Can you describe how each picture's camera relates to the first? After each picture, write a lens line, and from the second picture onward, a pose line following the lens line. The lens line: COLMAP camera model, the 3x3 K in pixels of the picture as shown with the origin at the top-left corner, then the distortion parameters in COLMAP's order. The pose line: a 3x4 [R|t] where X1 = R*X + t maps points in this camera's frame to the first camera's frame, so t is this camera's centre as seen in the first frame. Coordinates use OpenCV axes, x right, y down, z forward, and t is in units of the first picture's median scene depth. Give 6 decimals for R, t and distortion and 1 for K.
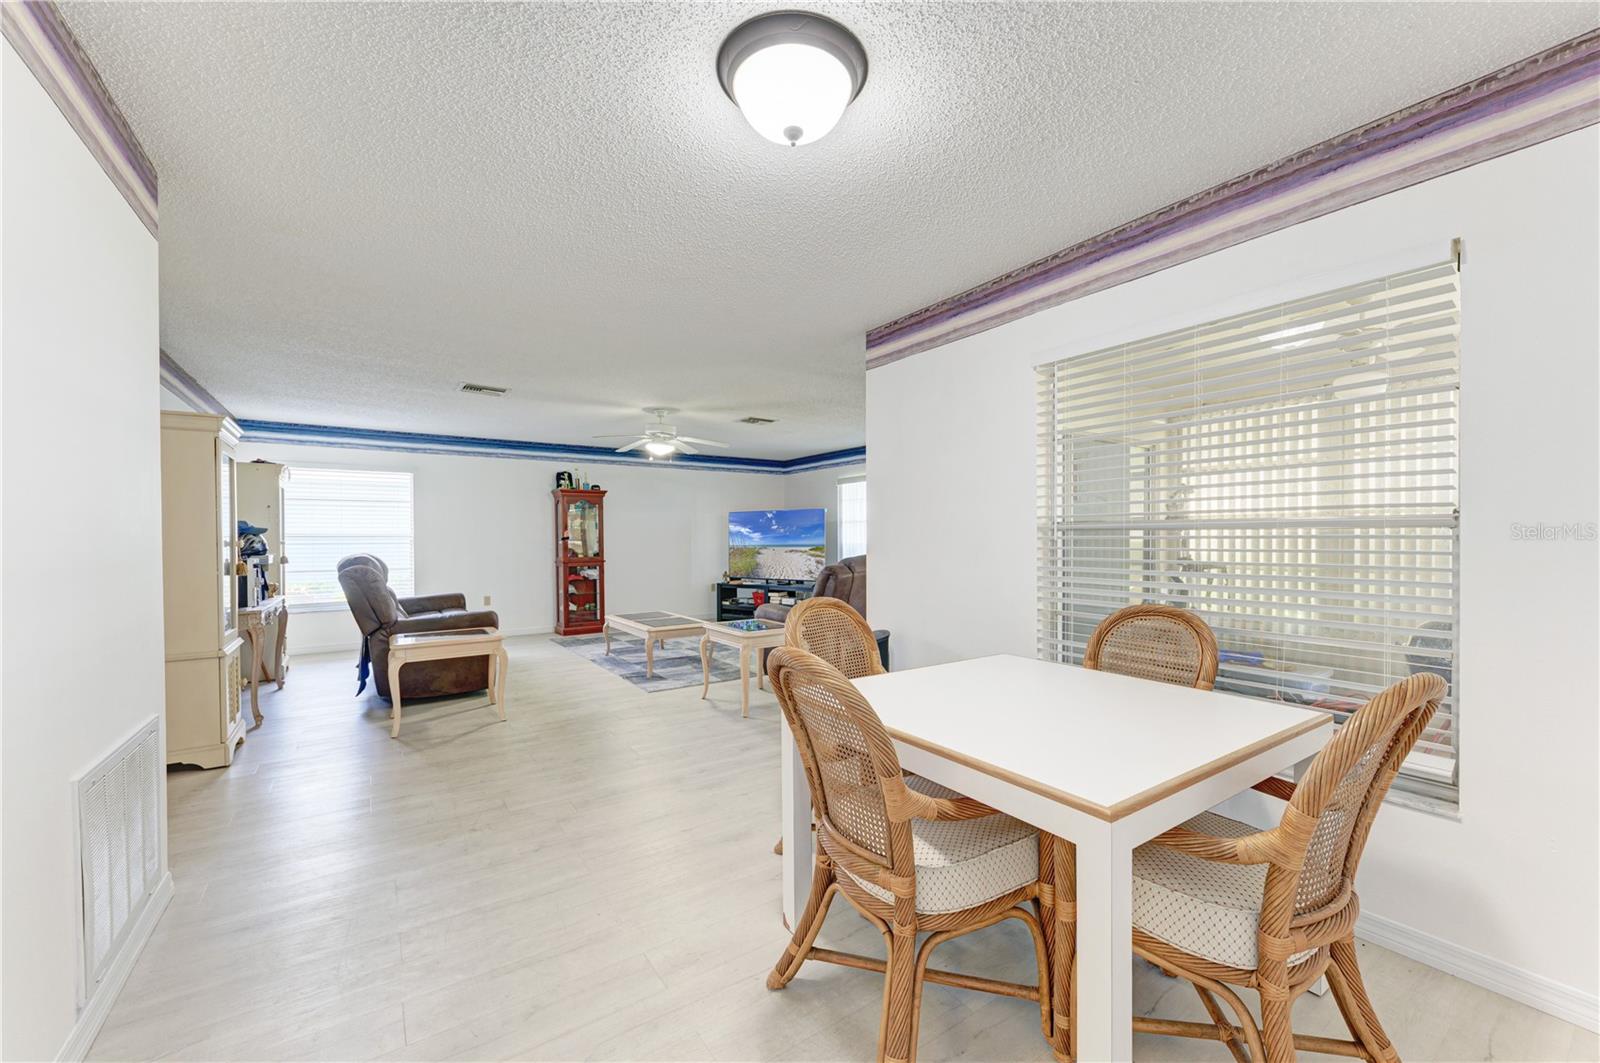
lens RADIAL K [[638.4, 0, 805.5], [0, 638.4, 543.2], [0, 0, 1]] dist [0.009023, -0.005398]
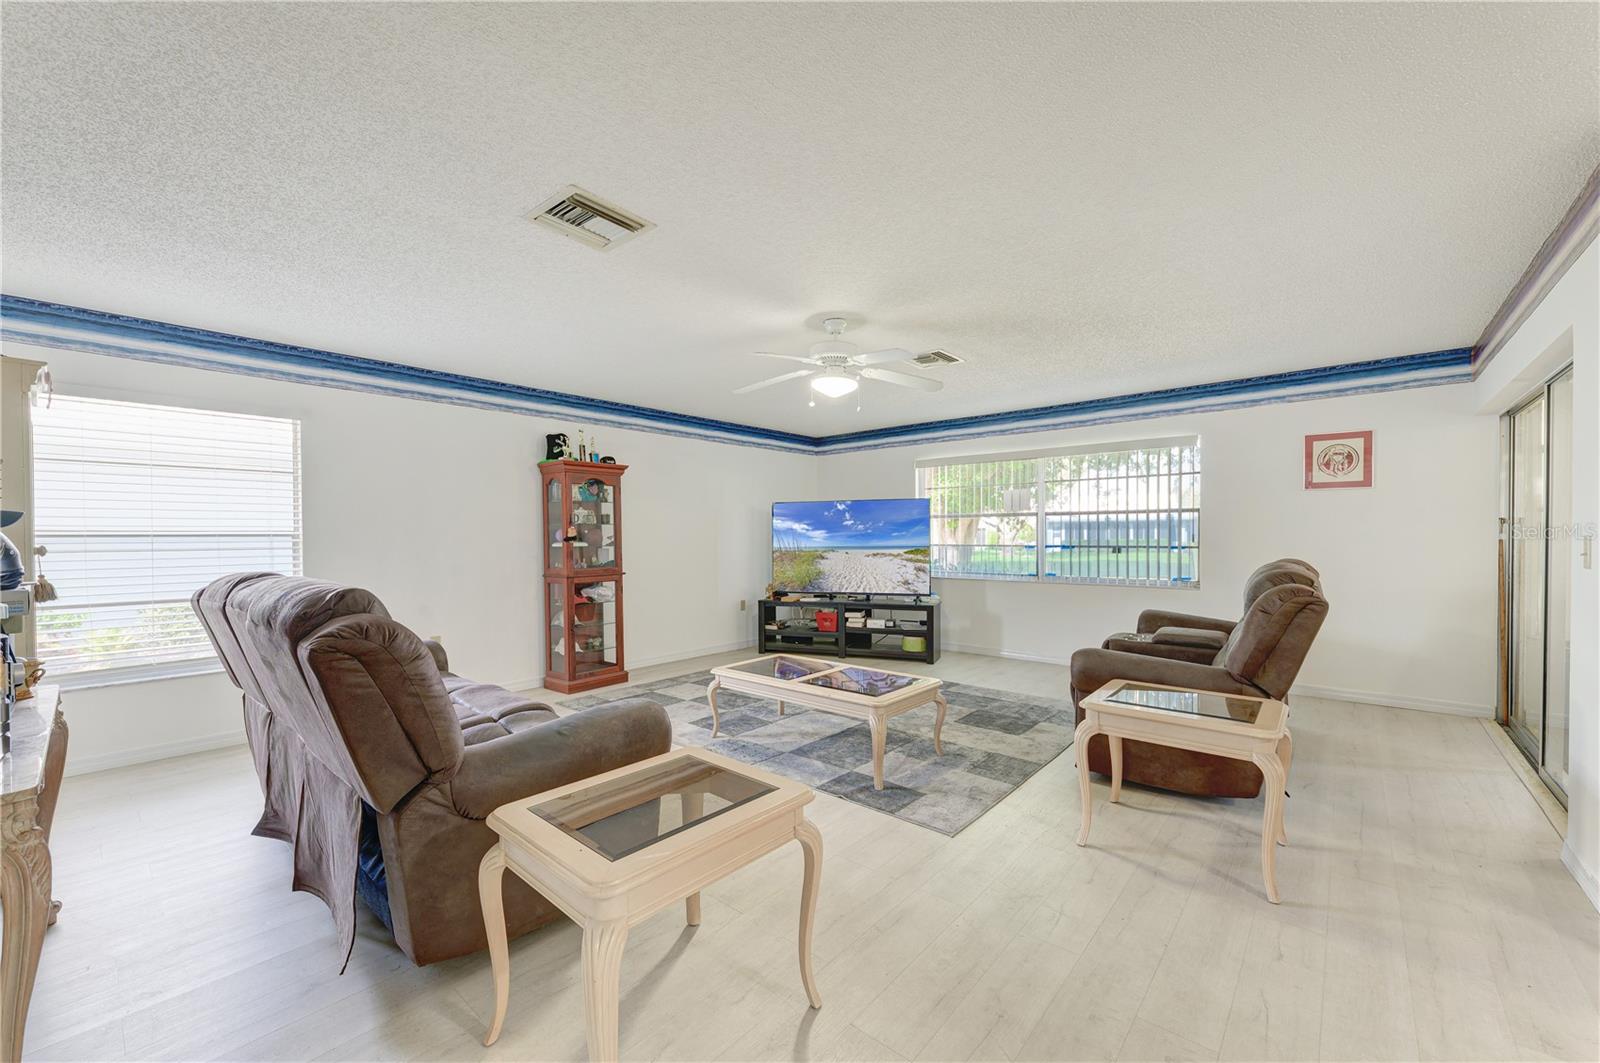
lens RADIAL K [[633.0, 0, 809.1], [0, 633.0, 546.3], [0, 0, 1]] dist [0.007937, -0.004923]
pose [[0.967538, -0.006482, 0.252642, -0.285811], [0.005590, 0.999975, 0.004249, -0.001186], [-0.252663, -0.002699, 0.967550, 0.314452]]
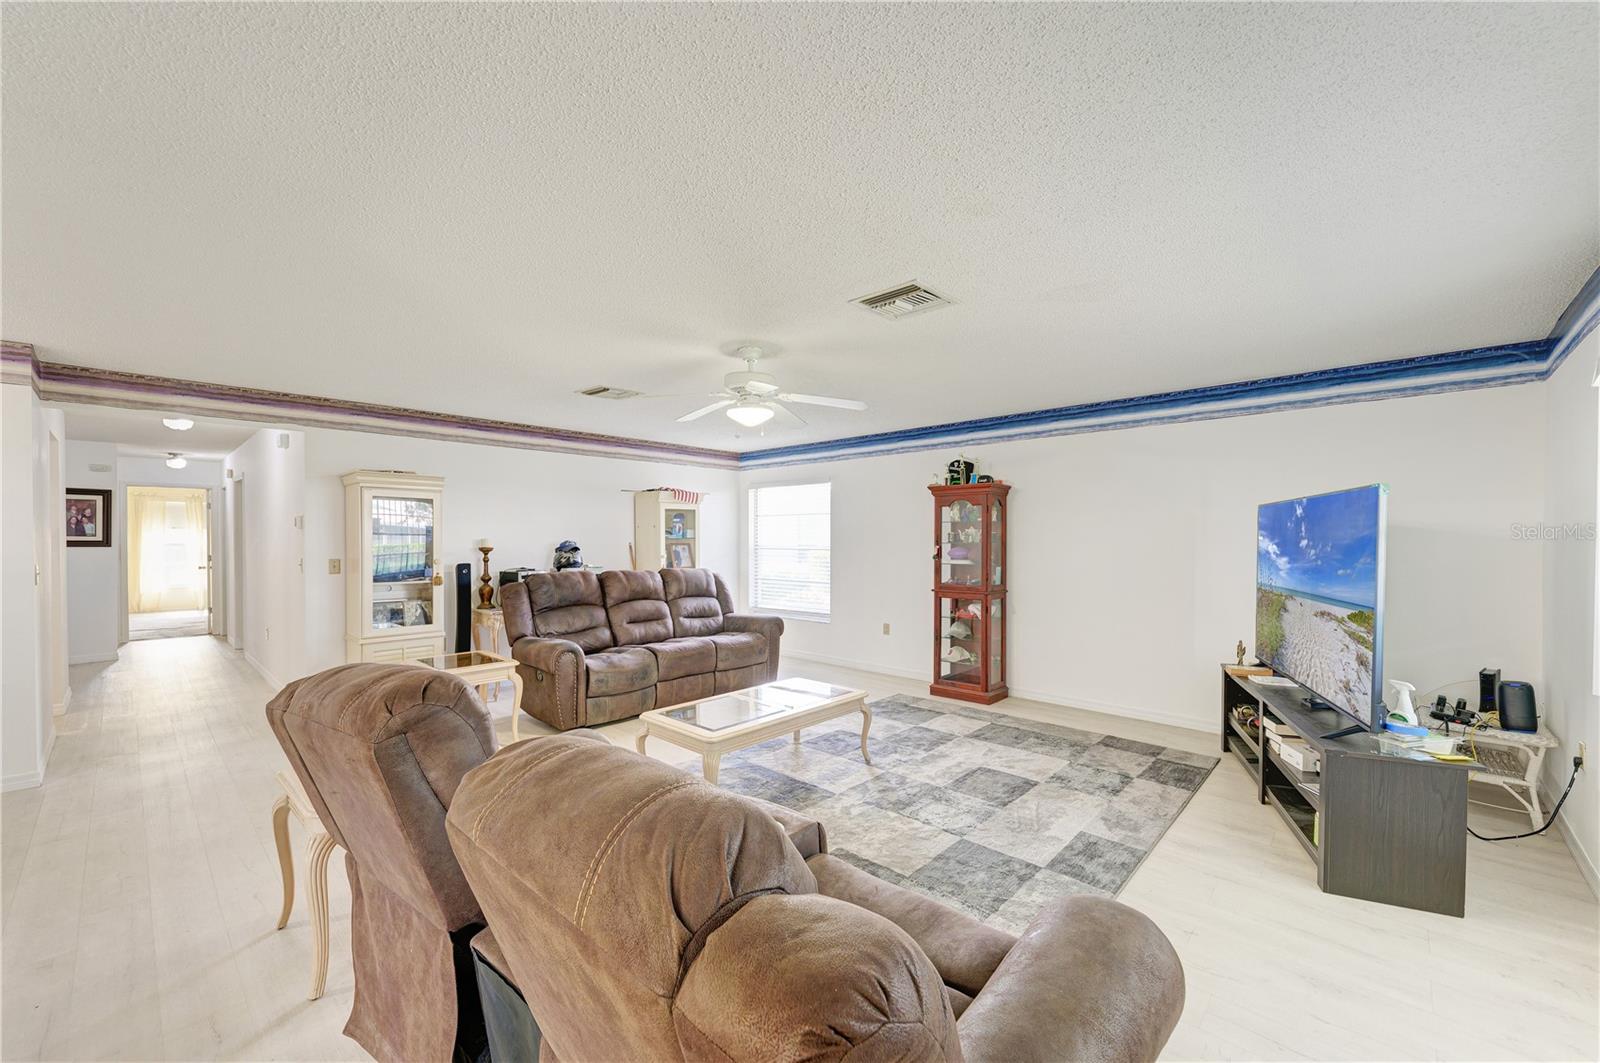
lens RADIAL K [[633.0, 0, 809.1], [0, 633.0, 546.3], [0, 0, 1]] dist [0.007937, -0.004923]
pose [[0.204683, 0.019107, -0.978642, 0.256090], [-0.012657, 0.999778, 0.016873, -0.026480], [0.978746, 0.008933, 0.204880, 0.670586]]
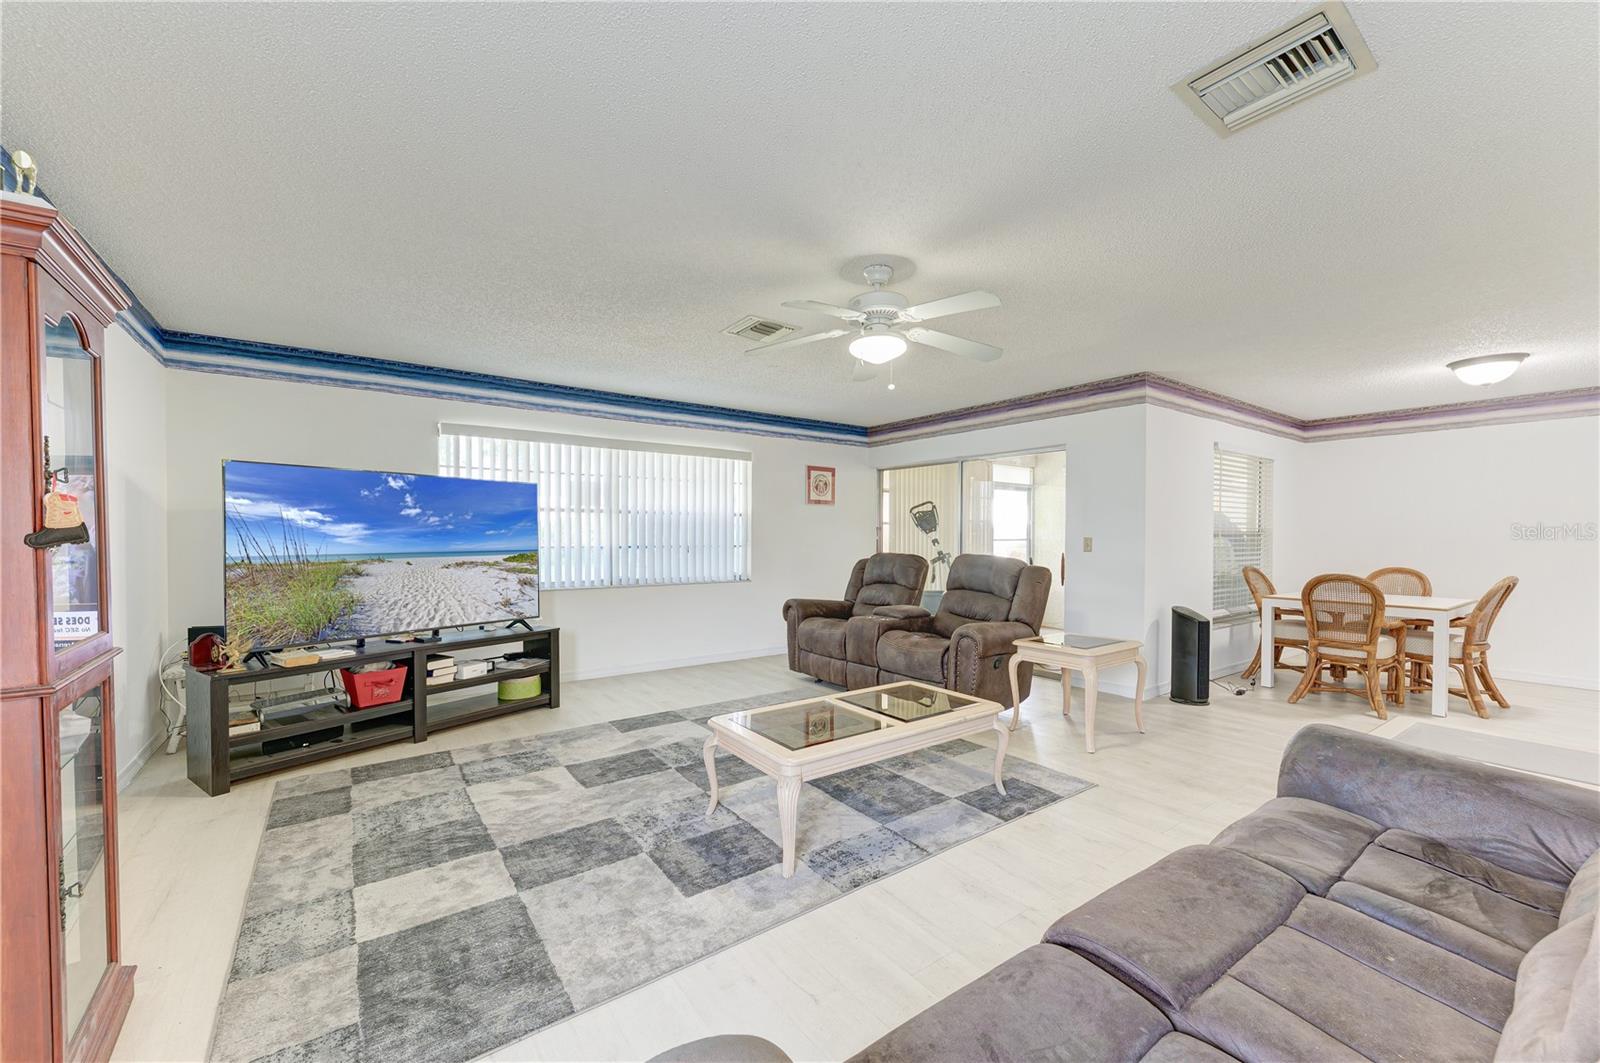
lens RADIAL K [[629.9, 0, 826.9], [0, 629.9, 547.9], [0, 0, 1]] dist [-0.009442, -0.000103]
pose [[-0.036643, -0.014016, 0.999230, -0.498486], [0.010192, 0.999844, 0.014398, -0.003926], [-0.999276, 0.010712, -0.036494, 0.757889]]
